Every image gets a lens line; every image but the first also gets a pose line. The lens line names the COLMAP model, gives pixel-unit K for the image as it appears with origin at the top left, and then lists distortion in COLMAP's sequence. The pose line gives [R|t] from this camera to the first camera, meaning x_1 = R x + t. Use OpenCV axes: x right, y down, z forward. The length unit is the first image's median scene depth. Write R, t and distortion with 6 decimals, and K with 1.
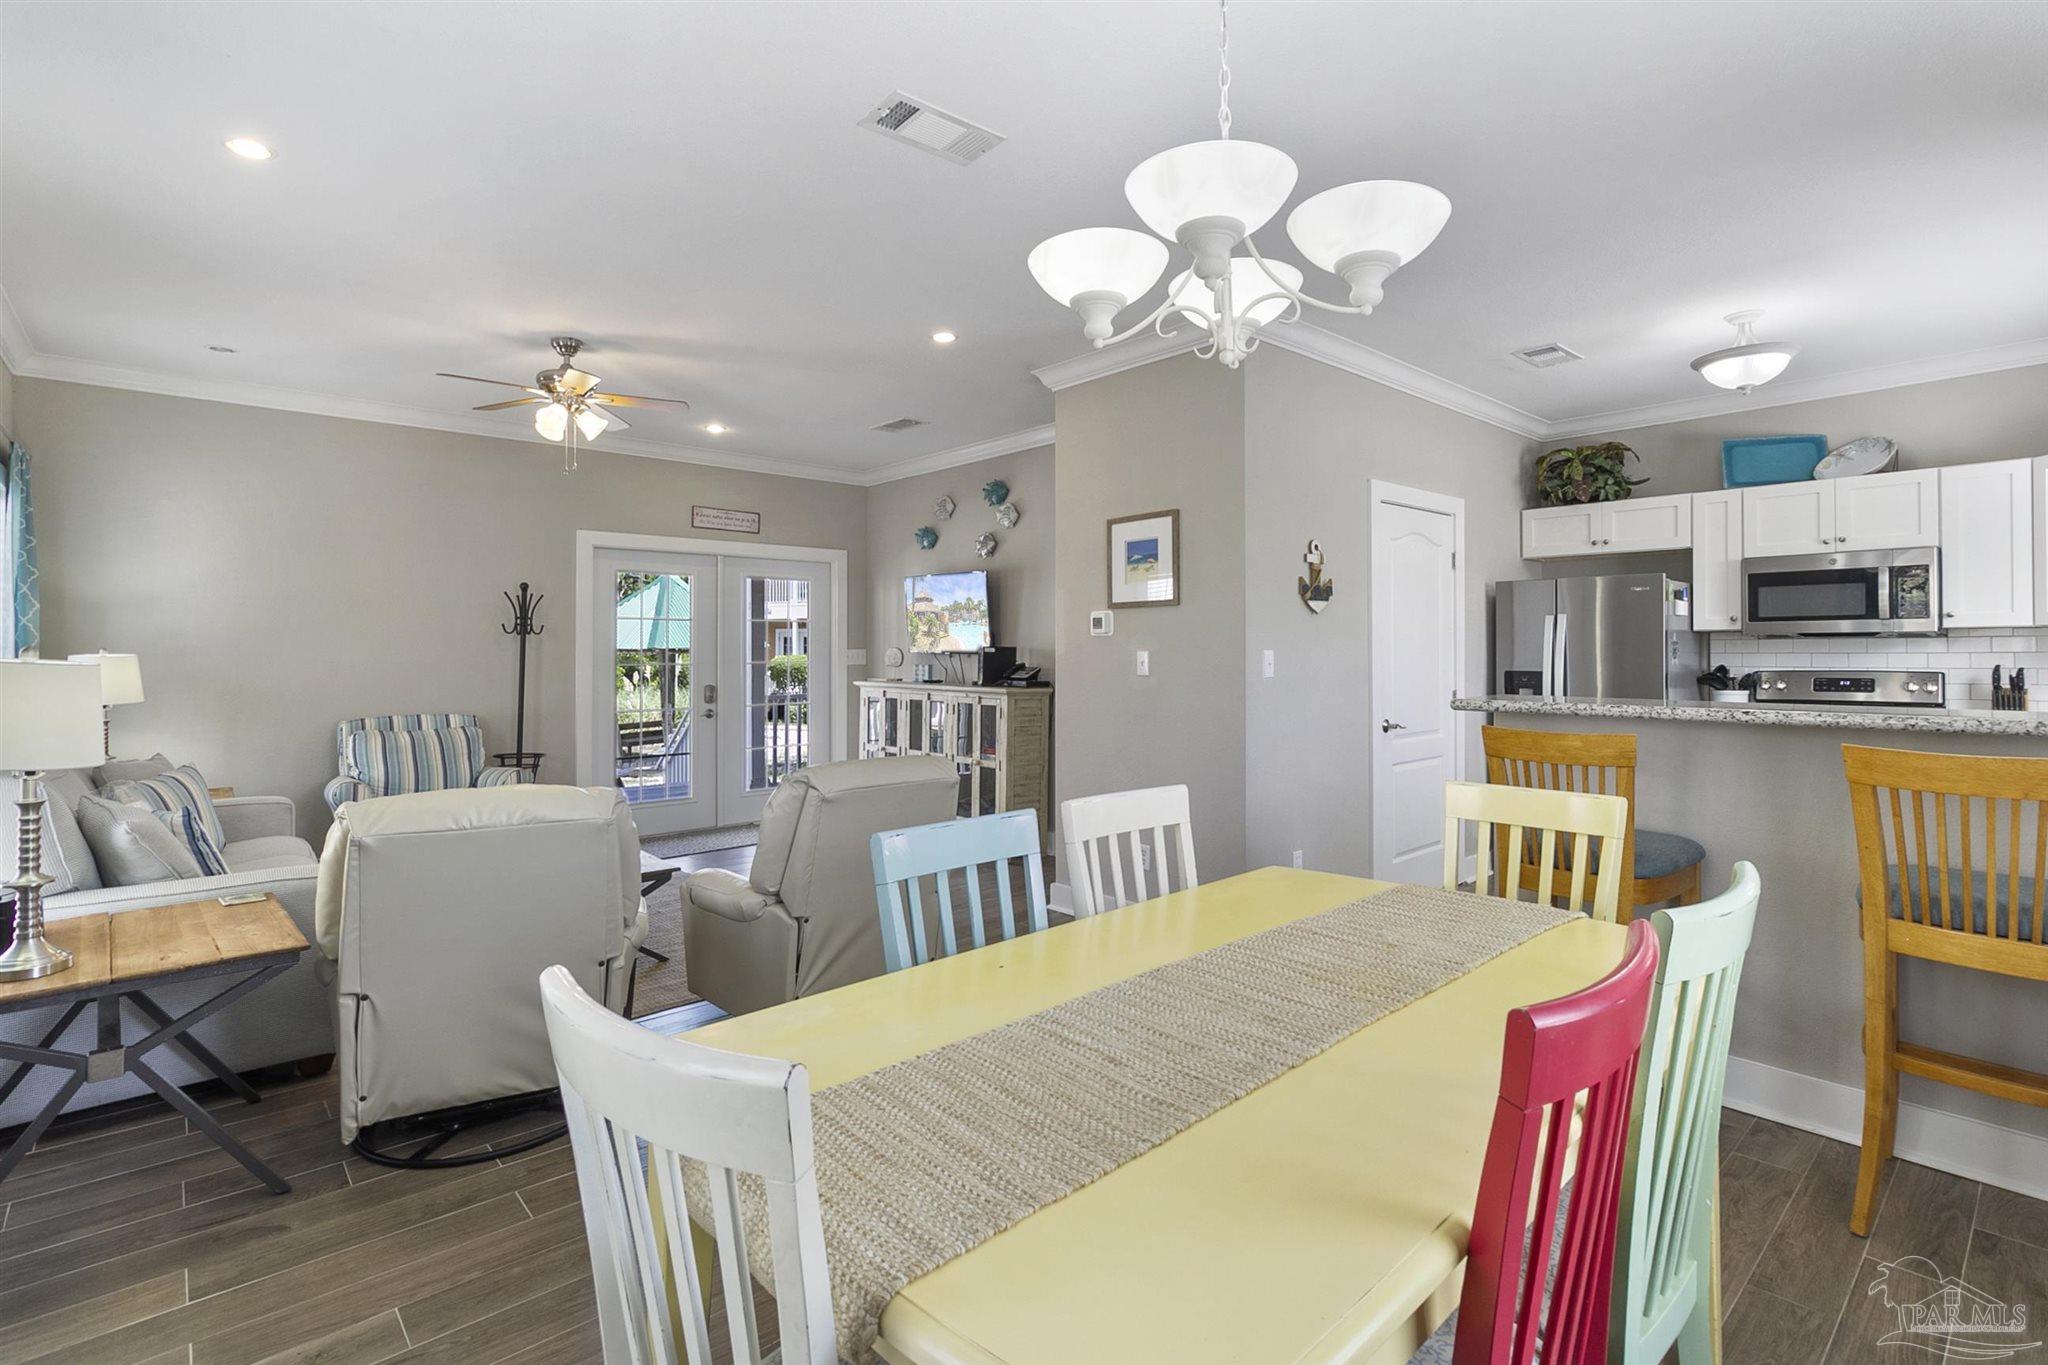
lens RADIAL K [[979.3, 0, 1037.5], [0, 979.3, 635.6], [0, 0, 1]] dist [0.000698, -0.003117]
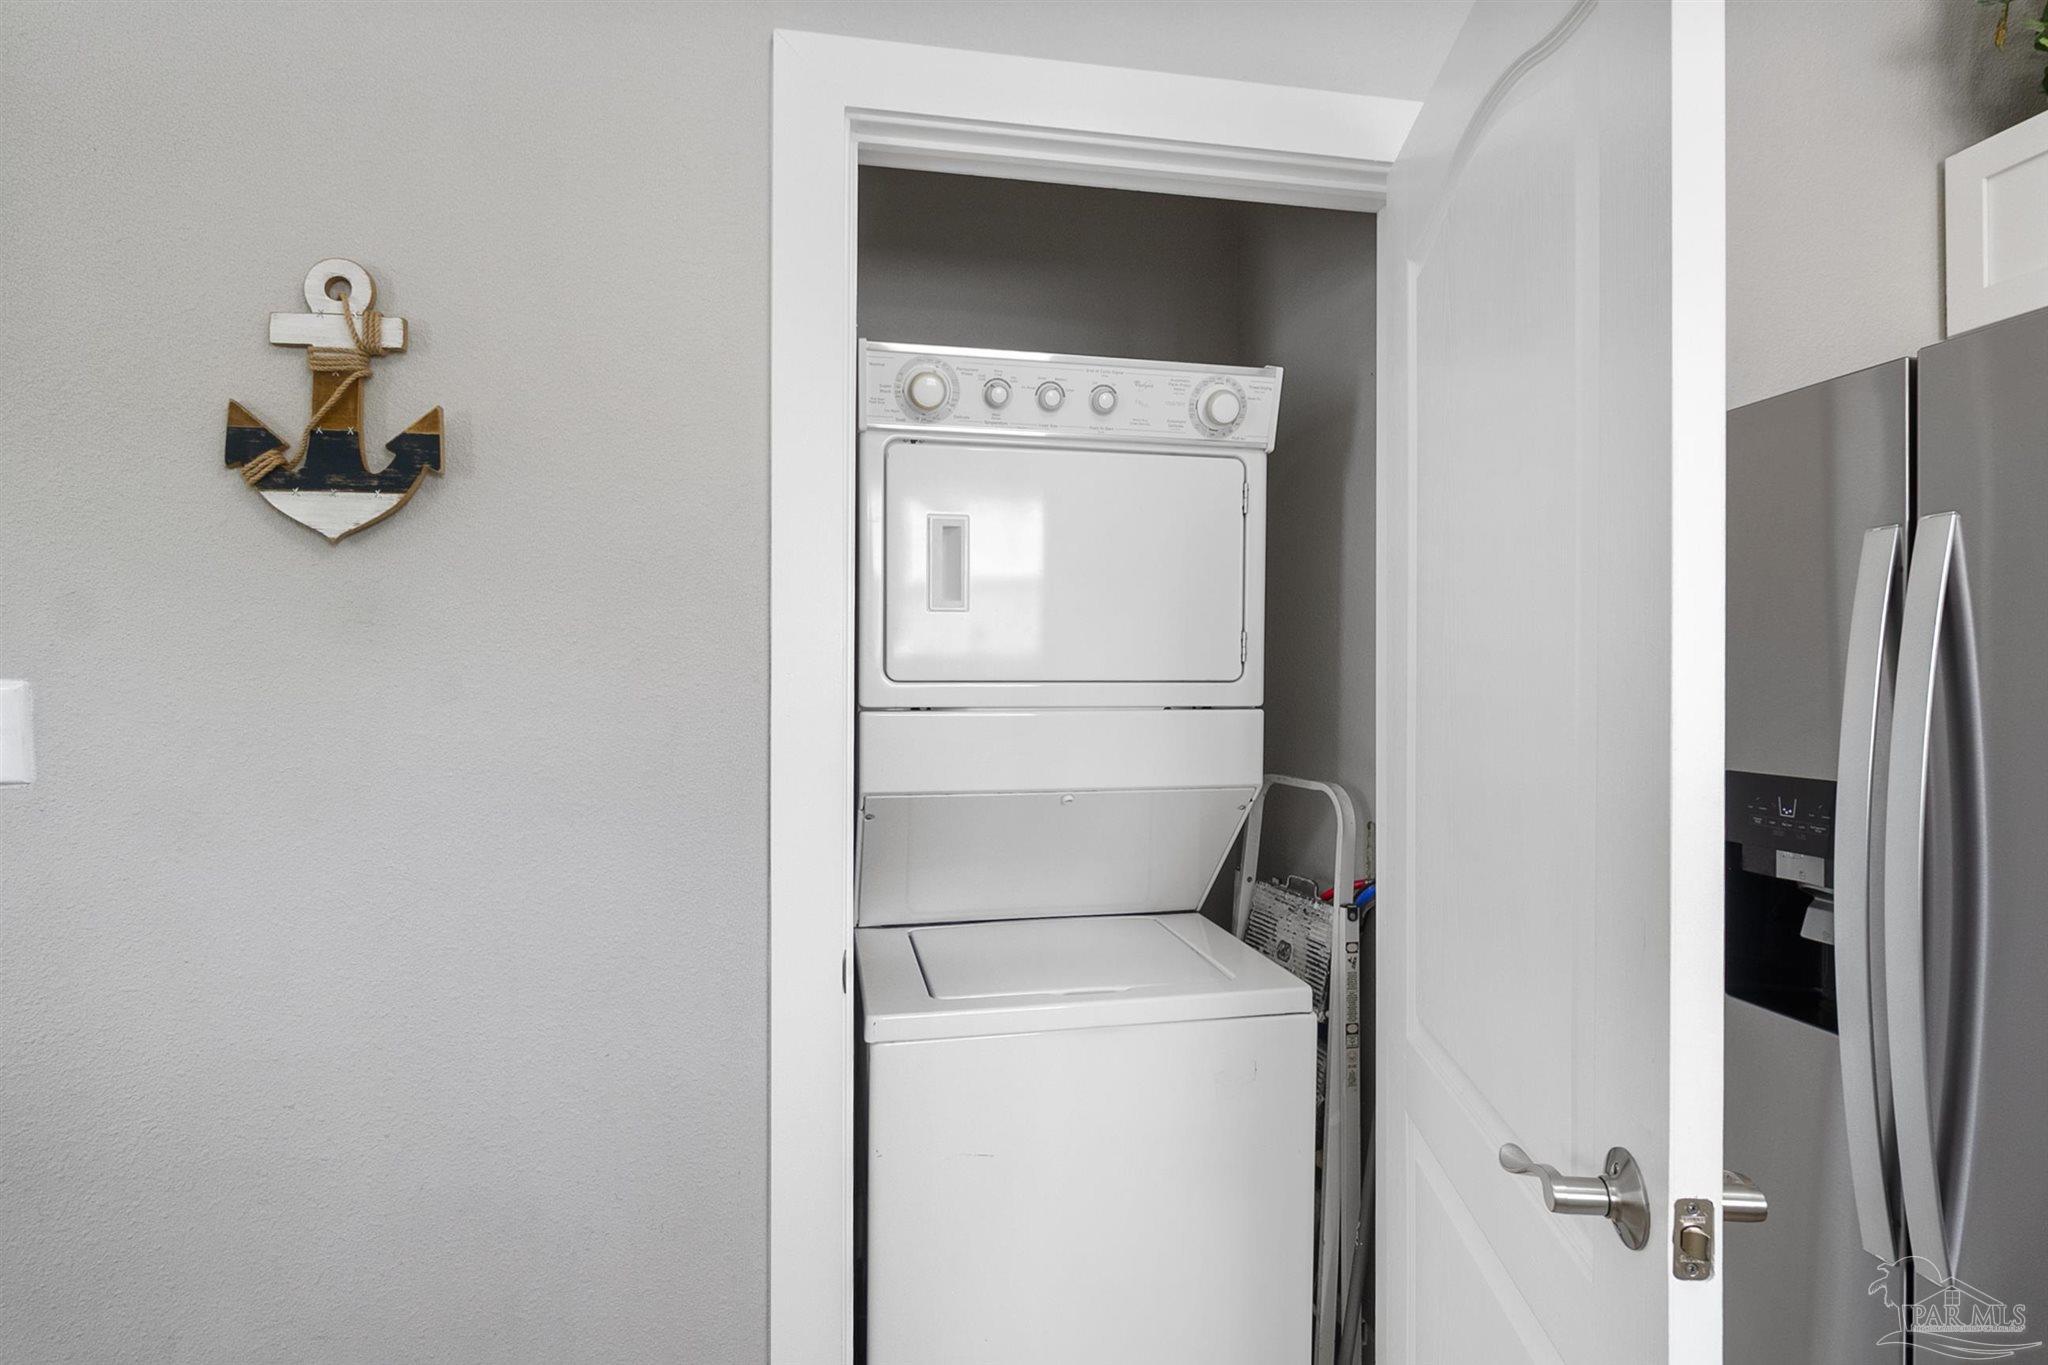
lens RADIAL K [[1066.6, 0, 1019.9], [0, 1066.6, 696.0], [0, 0, 1]] dist [-0.003507, -0.002345]
pose [[0.856522, 0.002368, -0.516106, 0.435002], [0.007081, 0.999841, 0.016339, 0.010897], [0.516062, -0.017649, 0.856369, 0.630928]]
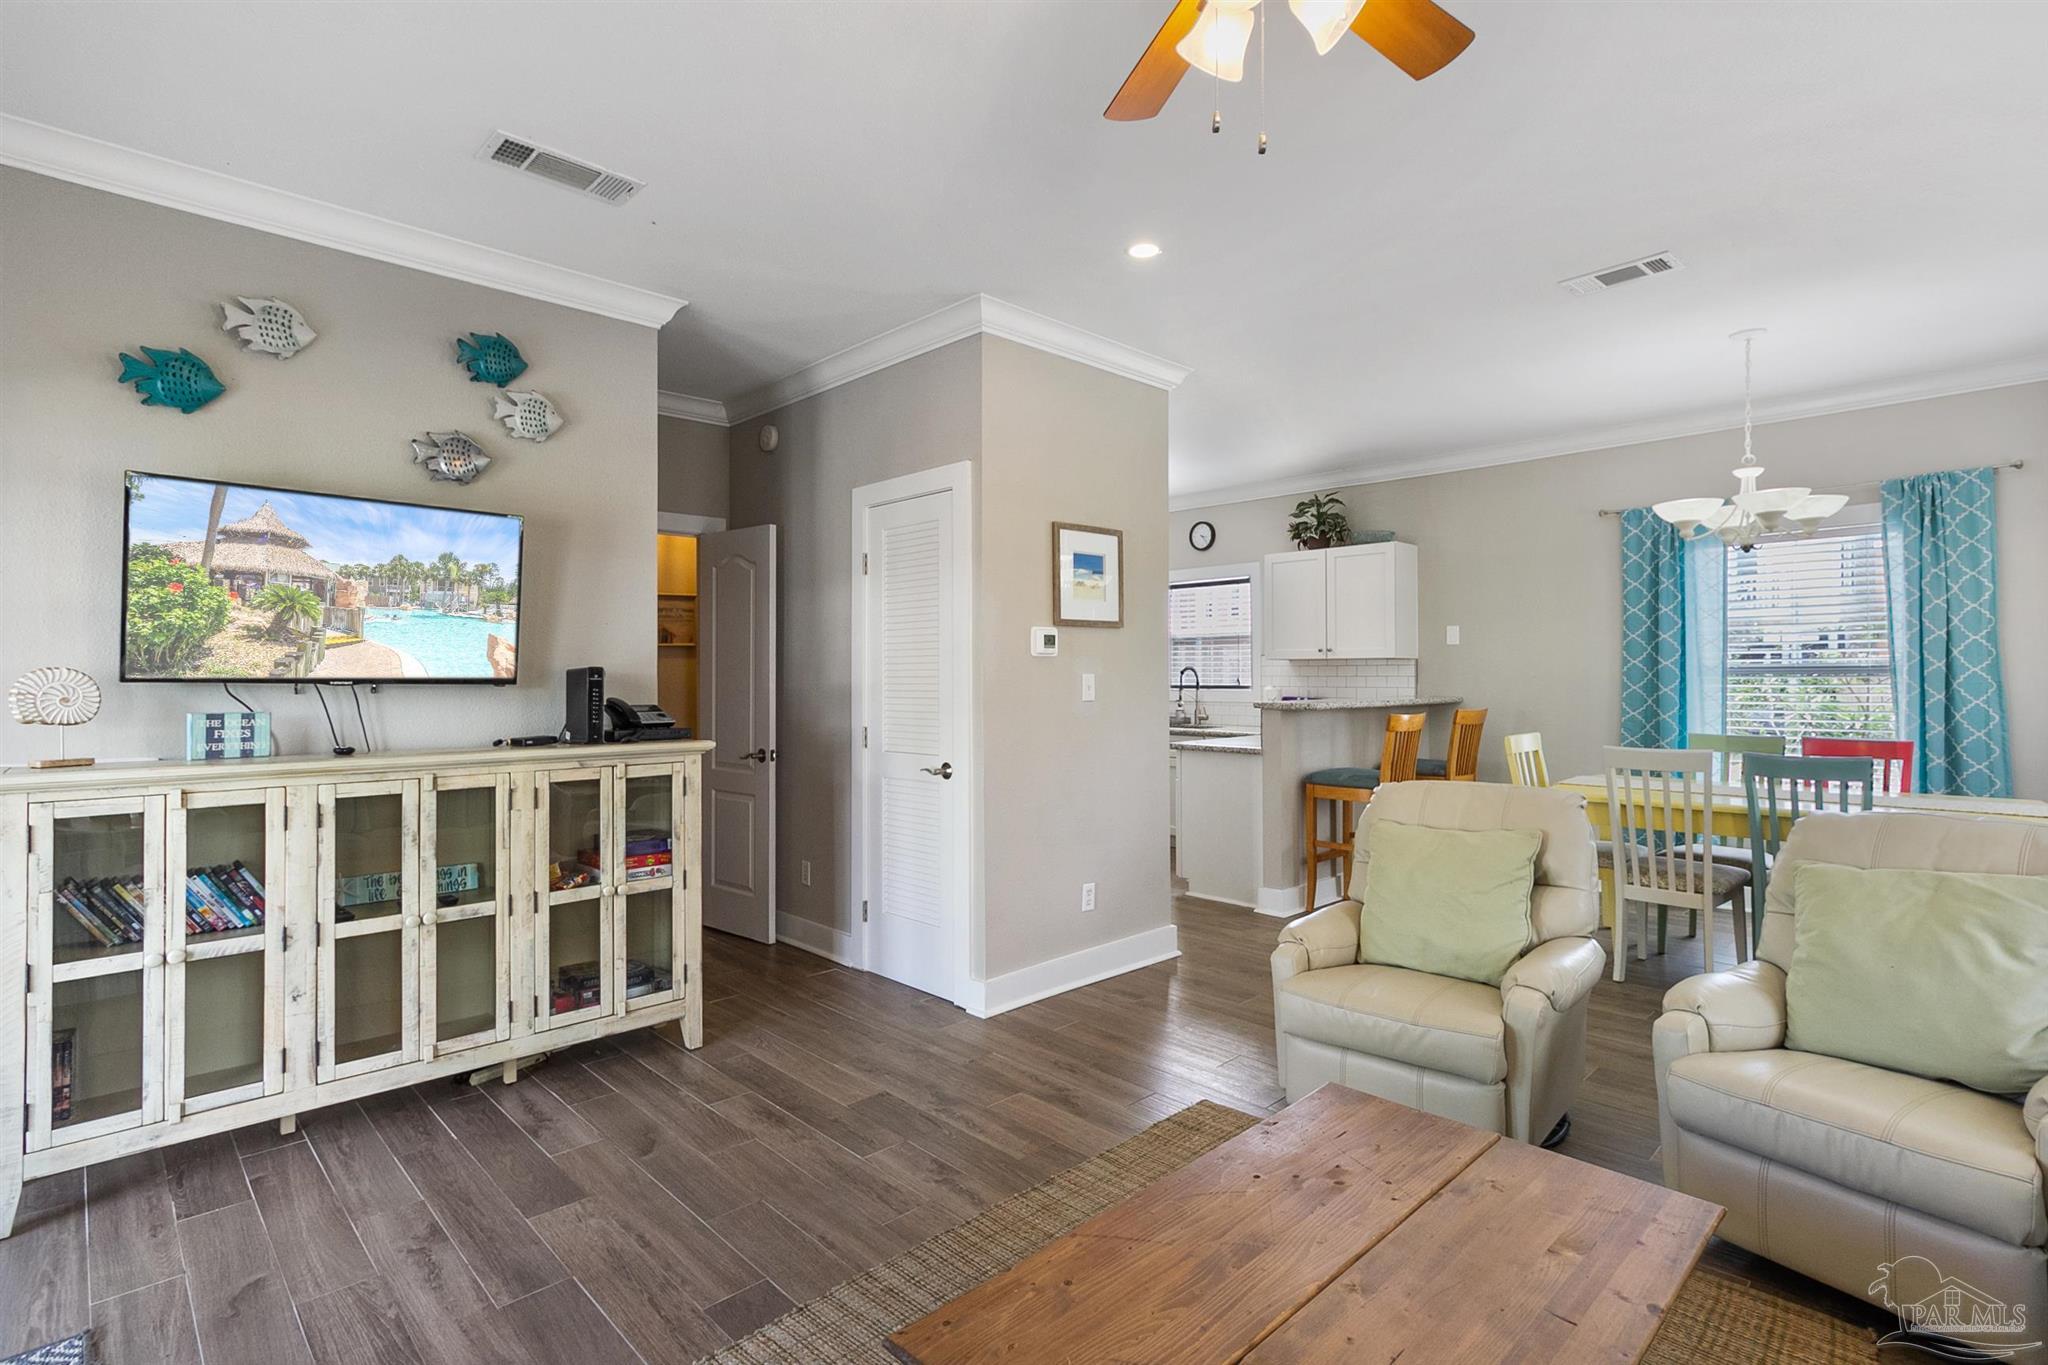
lens RADIAL K [[979.3, 0, 1047.7], [0, 979.3, 673.7], [0, 0, 1]] dist [0.000698, -0.003117]
pose [[-0.059096, 0.005815, 0.998235, -0.613802], [-0.007738, 0.999950, -0.006283, 0.016324], [-0.998222, -0.008095, -0.059048, 0.825273]]
